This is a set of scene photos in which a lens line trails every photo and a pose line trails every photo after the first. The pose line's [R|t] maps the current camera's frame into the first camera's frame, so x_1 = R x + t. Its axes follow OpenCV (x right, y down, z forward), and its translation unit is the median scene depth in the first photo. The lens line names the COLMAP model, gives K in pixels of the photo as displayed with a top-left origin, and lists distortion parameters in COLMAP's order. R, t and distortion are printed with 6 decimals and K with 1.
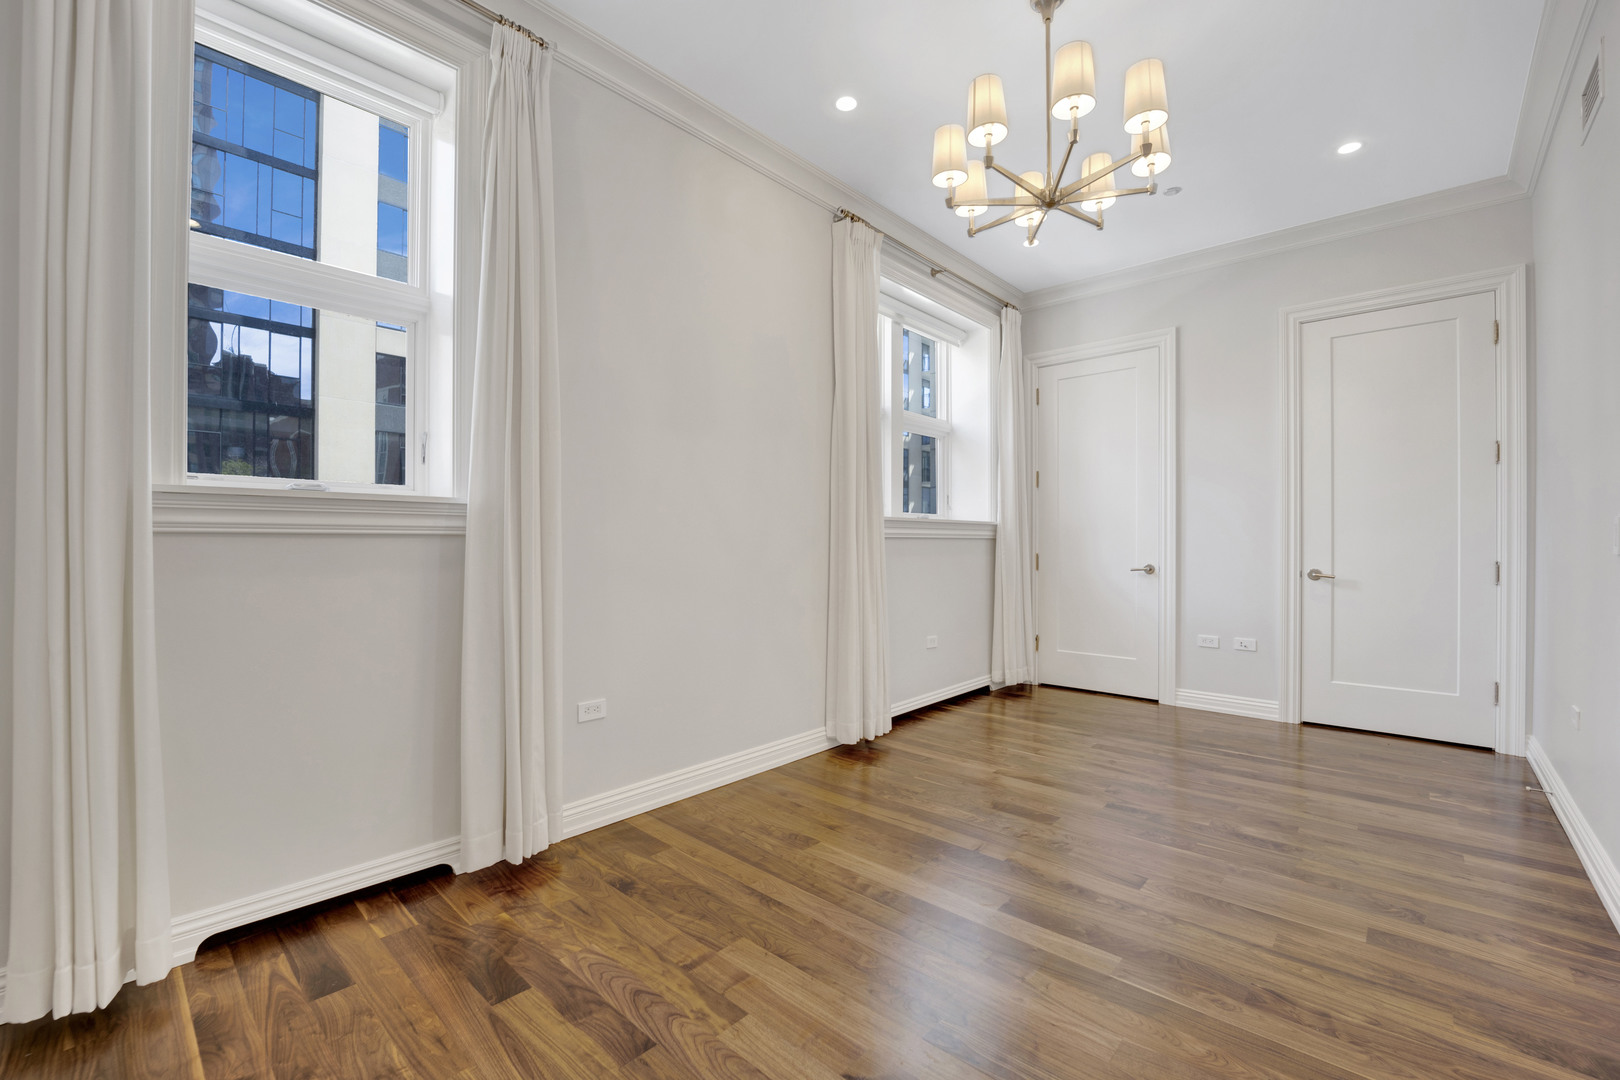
lens RADIAL K [[671.8, 0, 814.5], [0, 671.8, 539.8], [0, 0, 1]] dist [-0.017929, -0.001313]
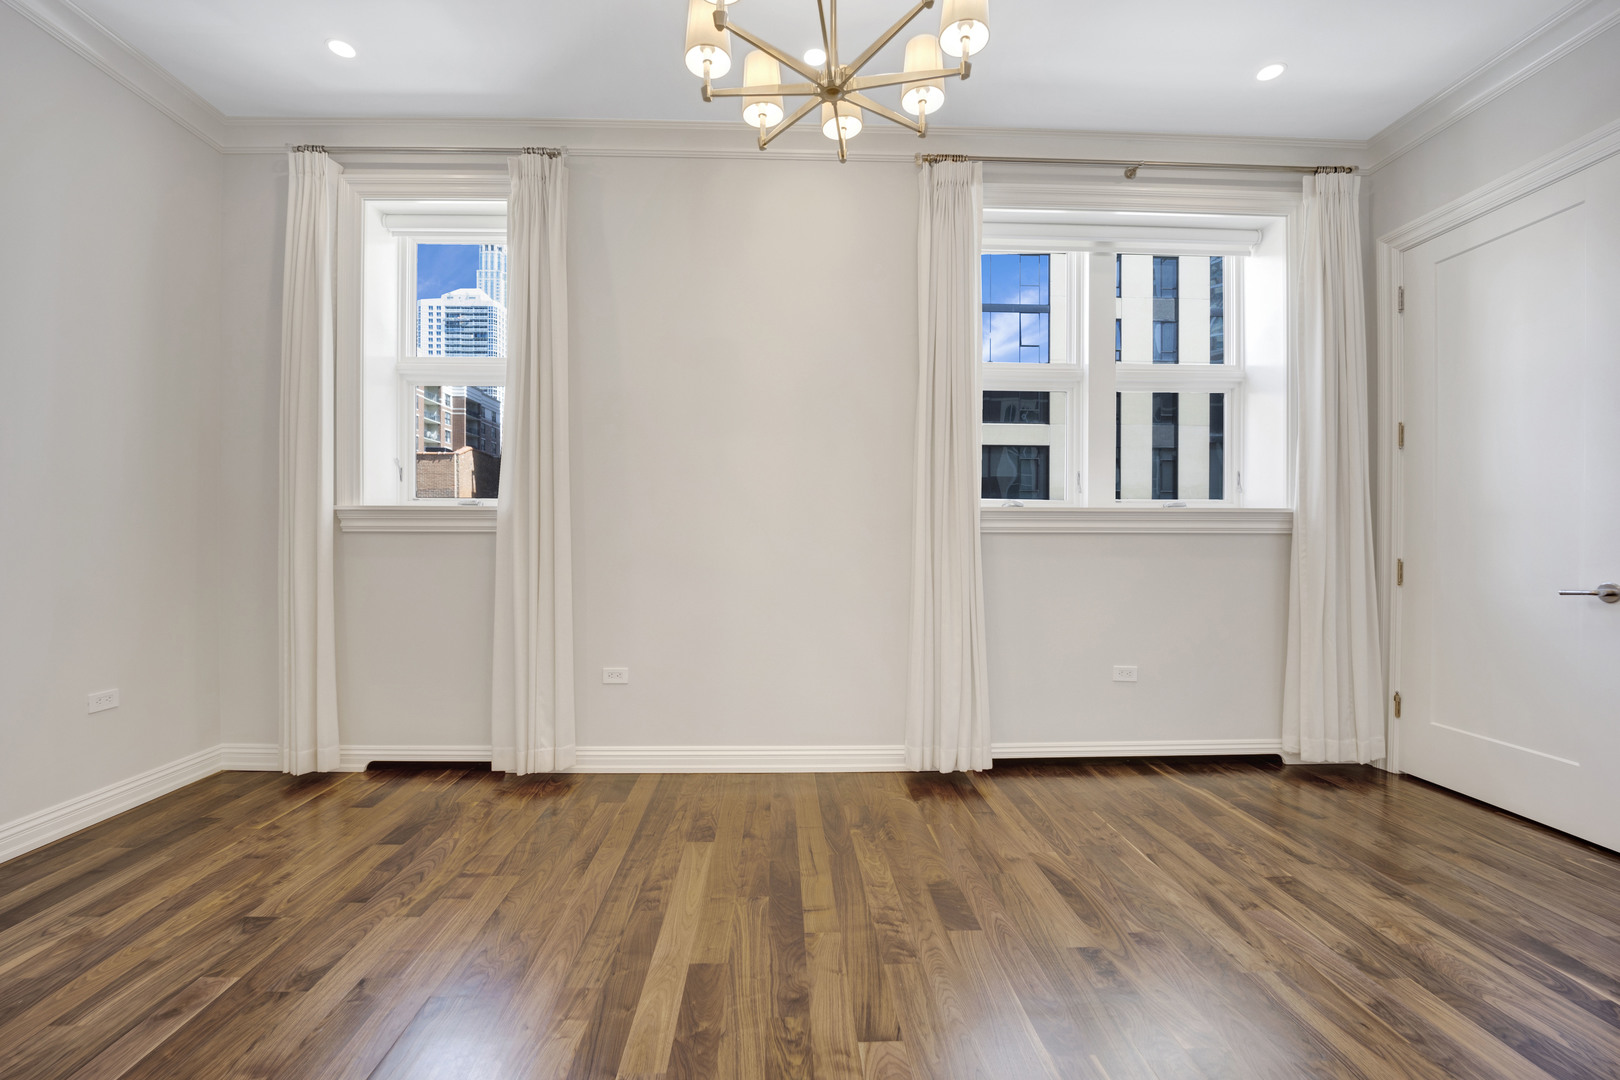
lens RADIAL K [[671.8, 0, 807.9], [0, 671.8, 540.8], [0, 0, 1]] dist [-0.017929, -0.001313]
pose [[0.695834, 0.003071, -0.718196, 0.564323], [0.000150, 0.999990, 0.004422, 0.002709], [0.718203, -0.003185, 0.695827, 0.289640]]
